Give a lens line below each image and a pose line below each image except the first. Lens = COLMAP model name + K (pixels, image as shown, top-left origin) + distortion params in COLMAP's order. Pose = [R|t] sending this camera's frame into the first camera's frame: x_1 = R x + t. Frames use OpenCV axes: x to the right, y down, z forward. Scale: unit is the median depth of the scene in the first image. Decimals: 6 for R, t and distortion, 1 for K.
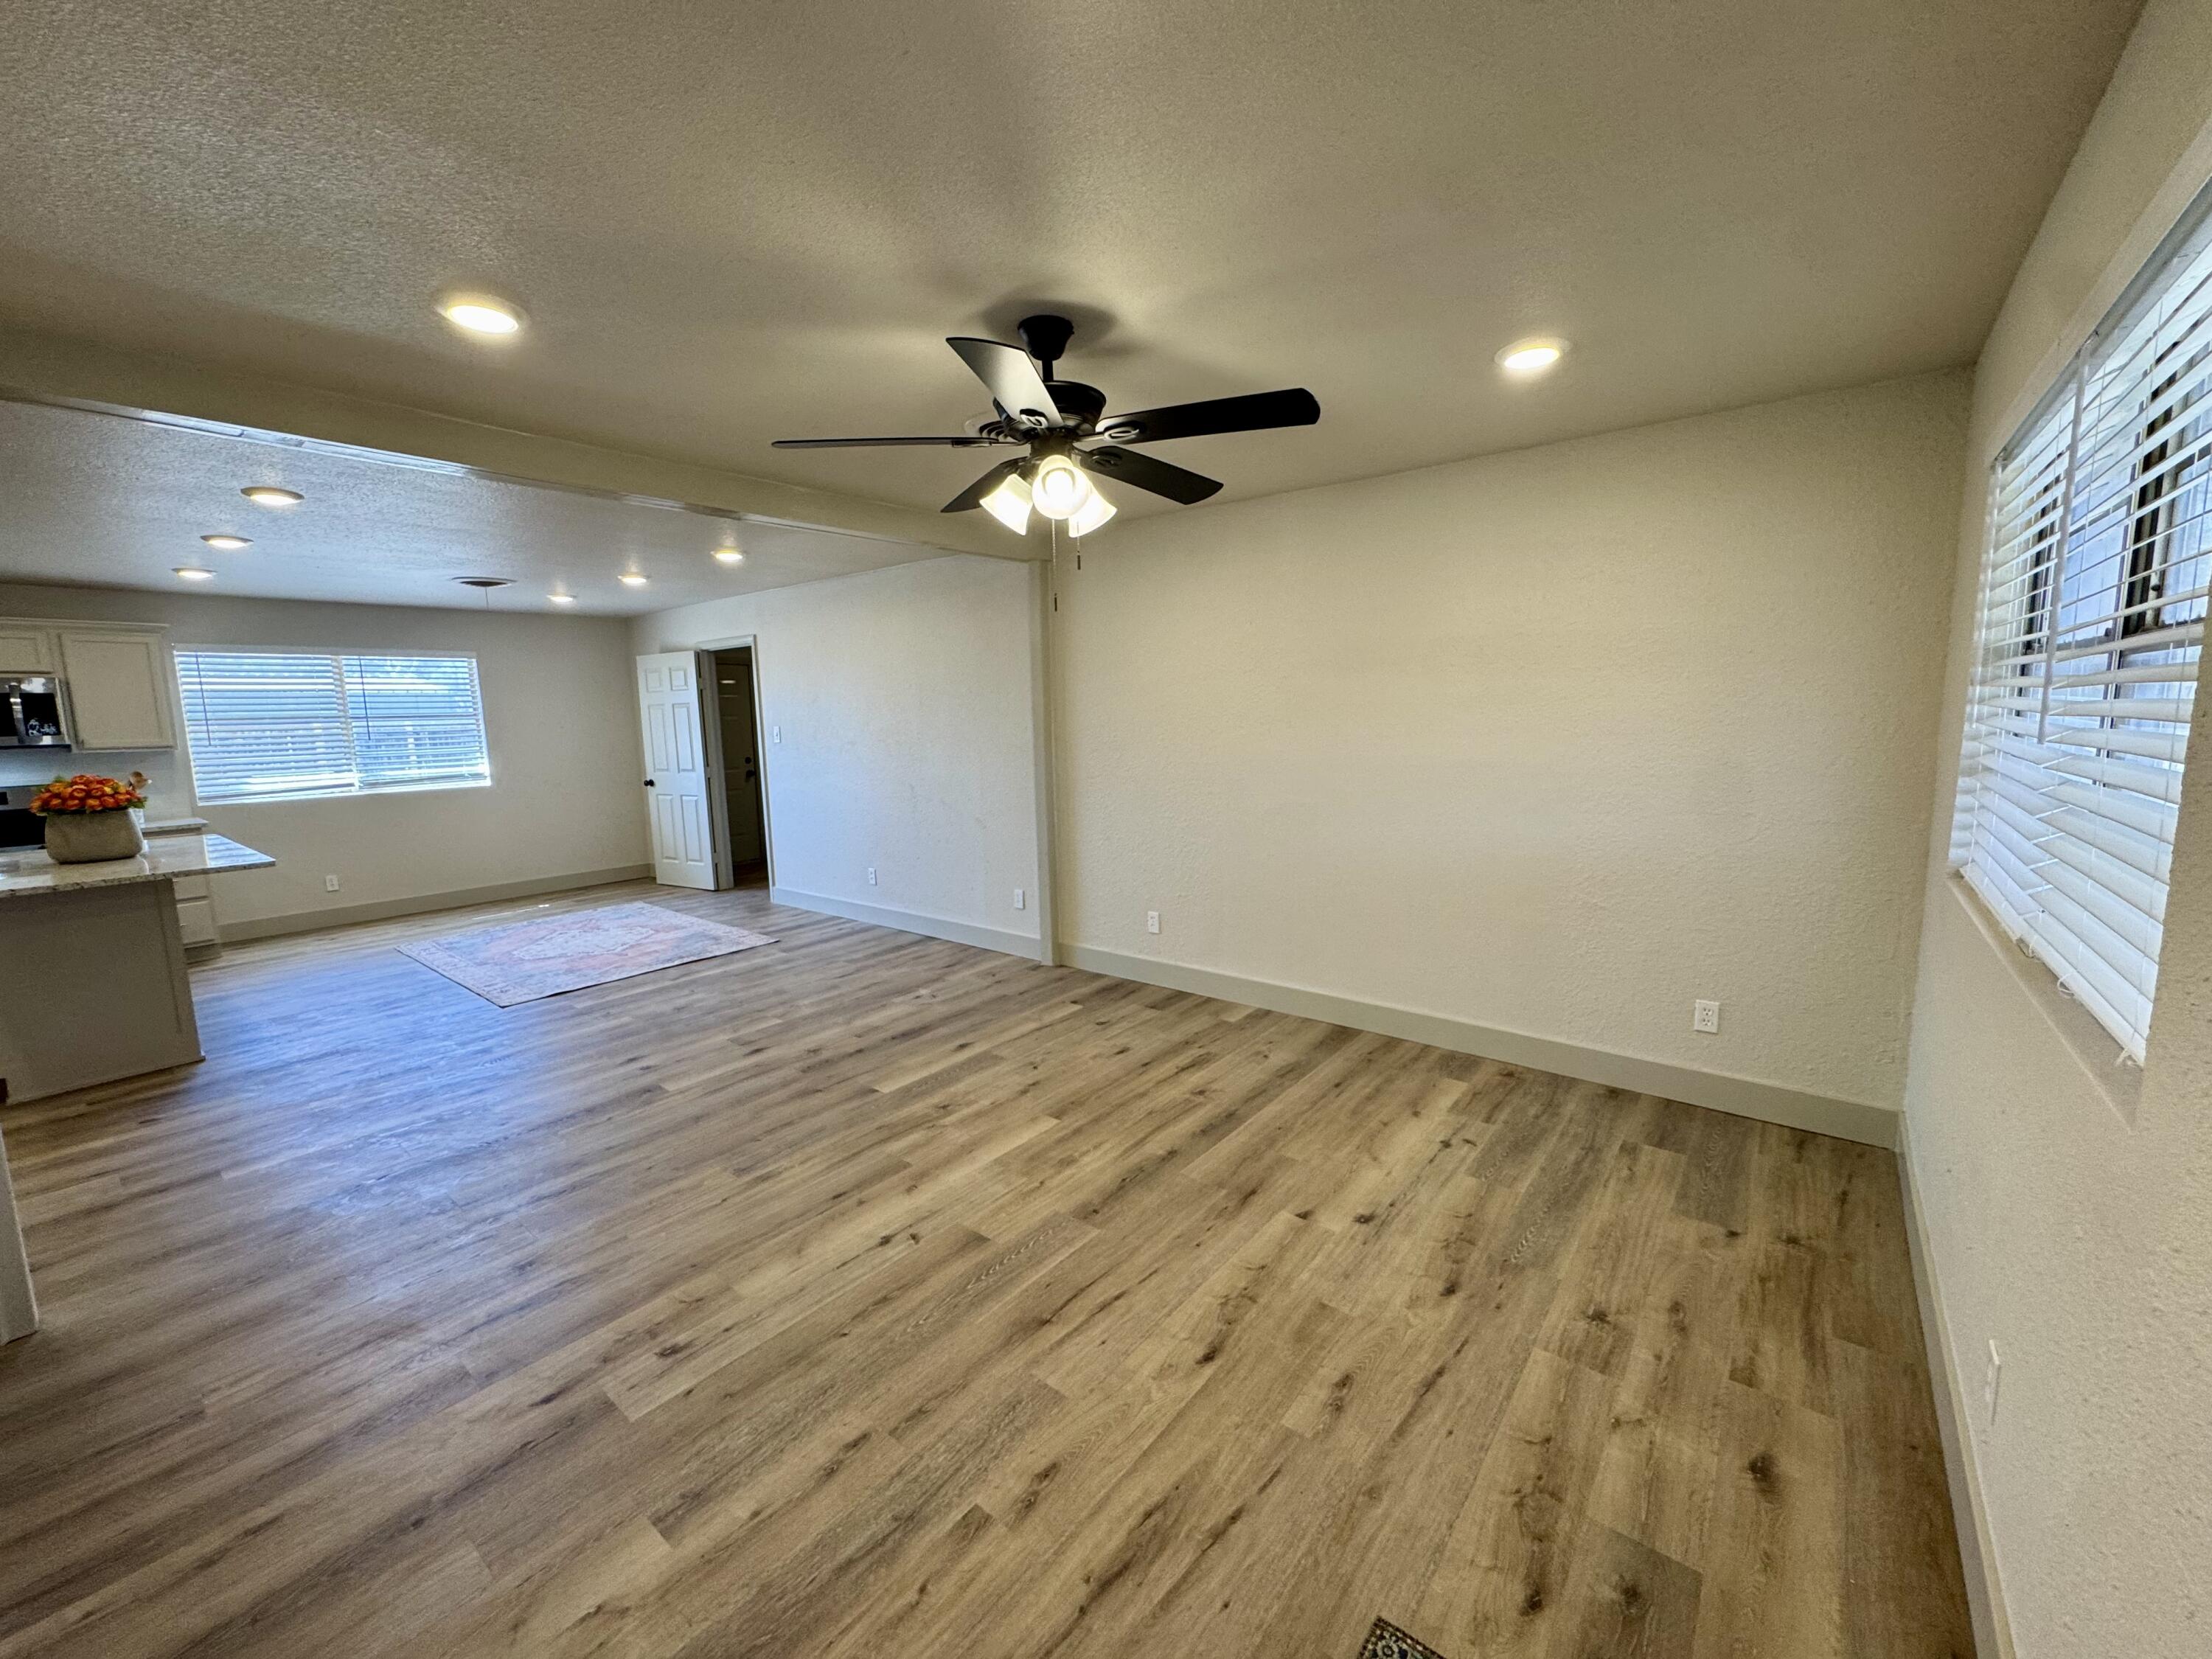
lens RADIAL K [[890.6, 0, 1106.0], [0, 890.6, 829.5], [0, 0, 1]] dist [-0.002087, 0.000024]
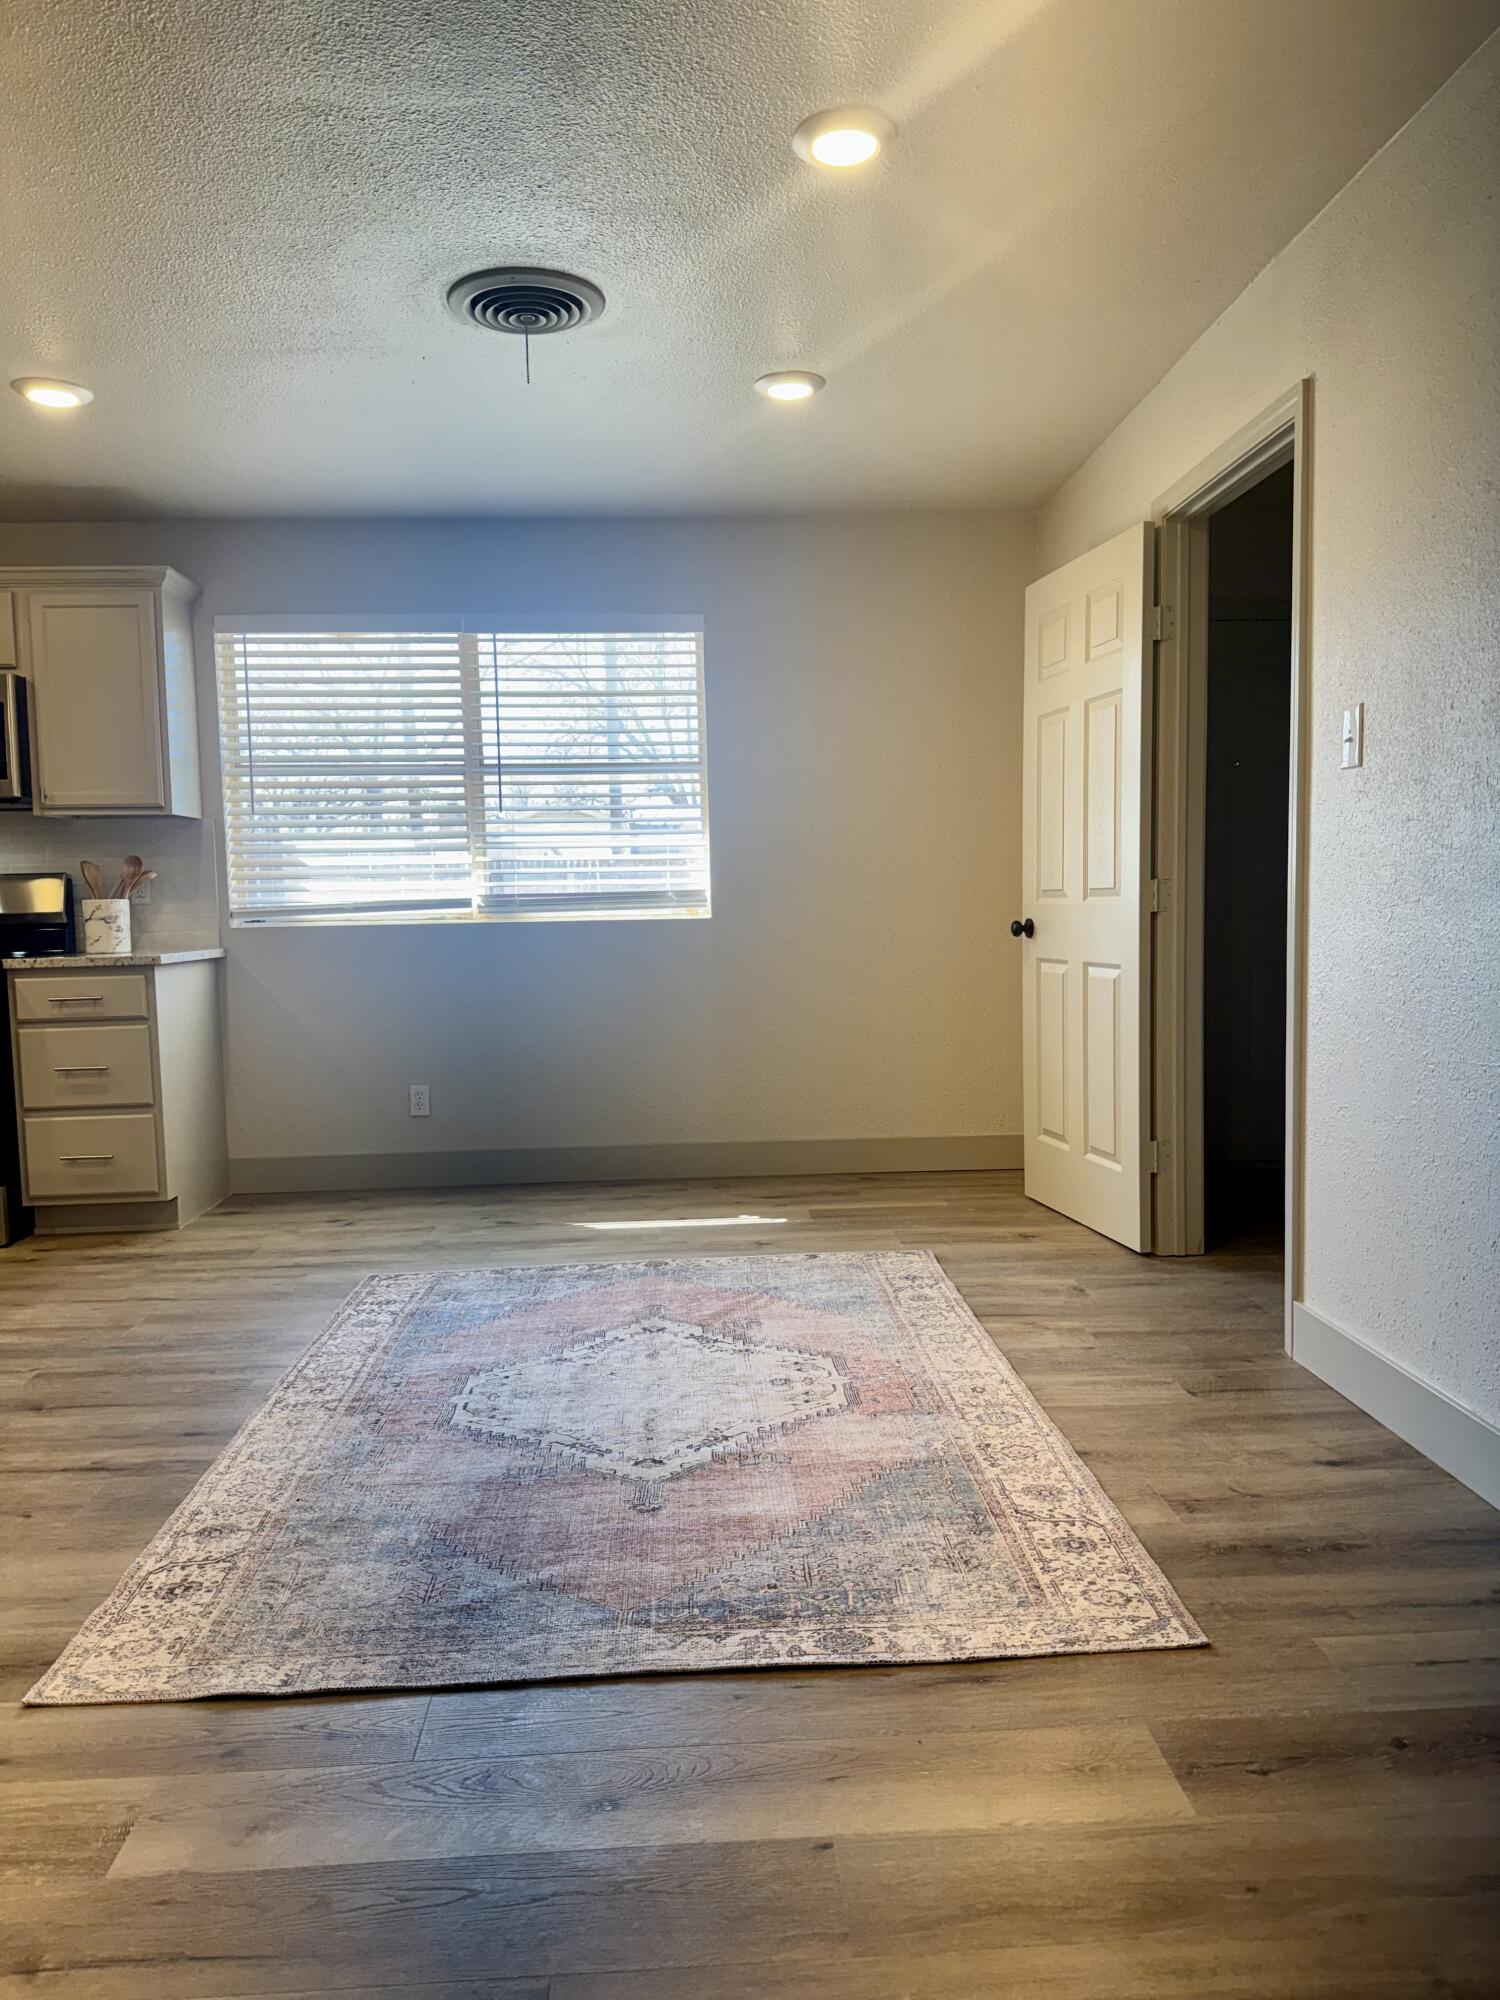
lens RADIAL K [[1383.3, 0, 750.0], [0, 1383.3, 1000.0], [0, 0, 1]] dist [0.083484, -0.104801]
pose [[0.665151, 0.070634, -0.743361, -0.167595], [-0.097347, 0.995223, 0.007461, -0.016697], [0.740336, 0.067401, 0.668849, 0.572987]]
